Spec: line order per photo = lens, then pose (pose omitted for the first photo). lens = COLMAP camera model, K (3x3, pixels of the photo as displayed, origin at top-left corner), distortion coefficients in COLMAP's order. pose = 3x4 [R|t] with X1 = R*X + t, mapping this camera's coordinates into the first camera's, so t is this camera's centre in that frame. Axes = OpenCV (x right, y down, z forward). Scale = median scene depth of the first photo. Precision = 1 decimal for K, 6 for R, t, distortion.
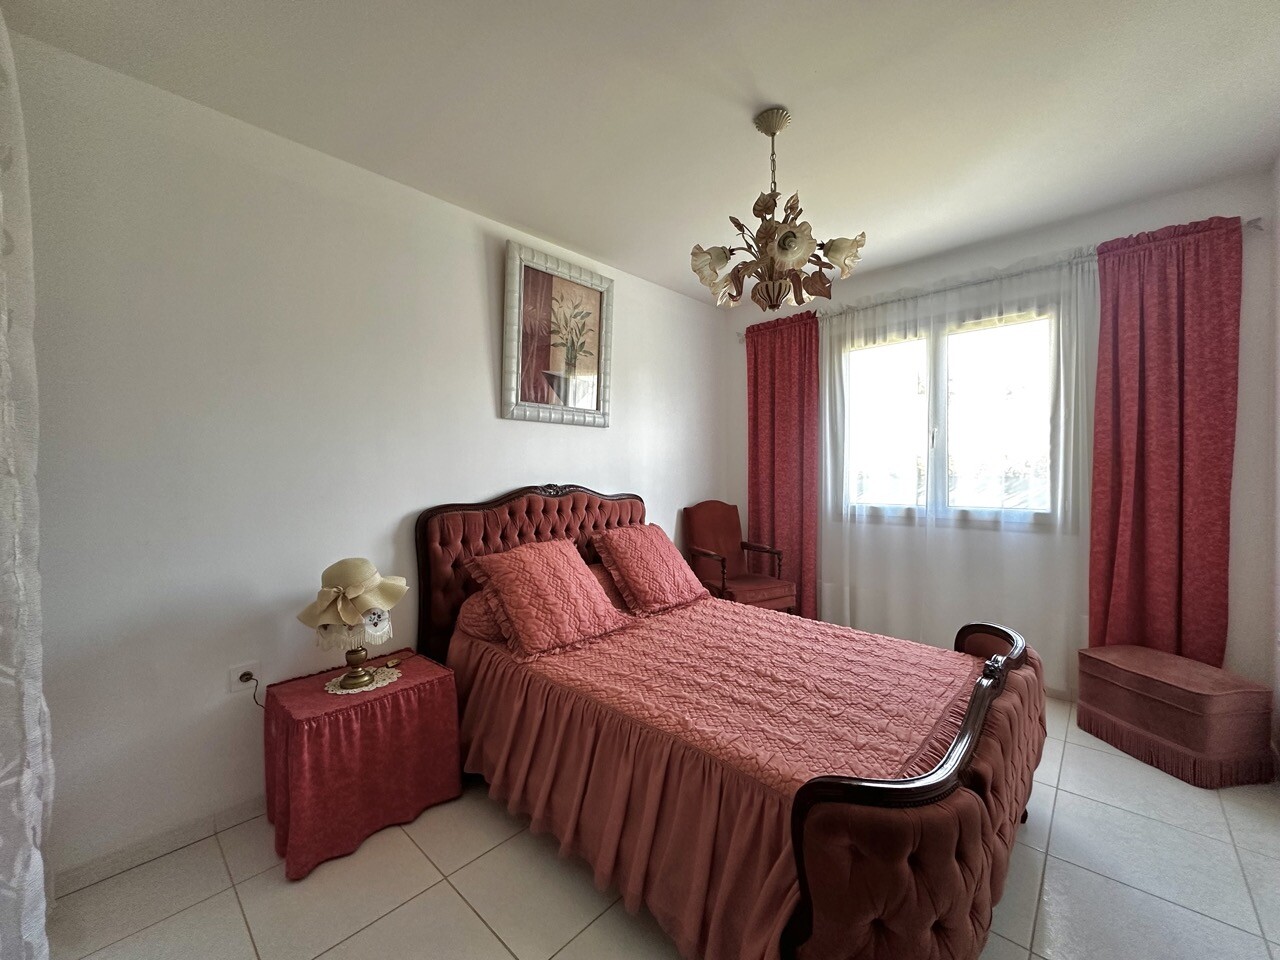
lens RADIAL K [[511.8, 0, 644.0], [0, 511.8, 483.2], [0, 0, 1]] dist [-0.000866, 0.000030]
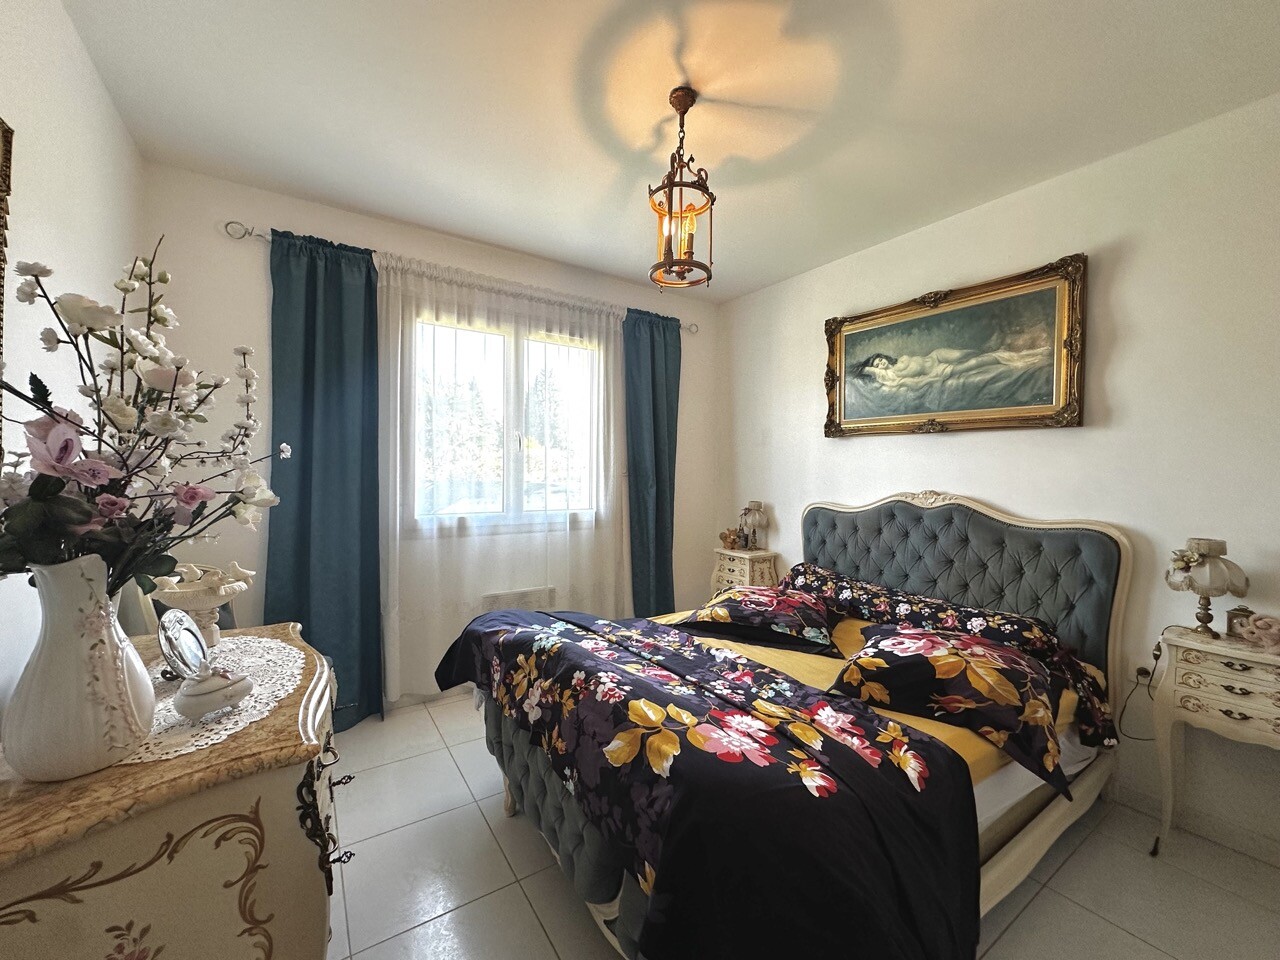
lens RADIAL K [[511.8, 0, 644.0], [0, 511.8, 483.2], [0, 0, 1]] dist [-0.000866, 0.000030]
pose [[0.224227, -0.011147, 0.974473, -0.330564], [-0.002516, 0.999925, 0.012017, -0.021044], [-0.974534, -0.005146, 0.224182, 0.555987]]
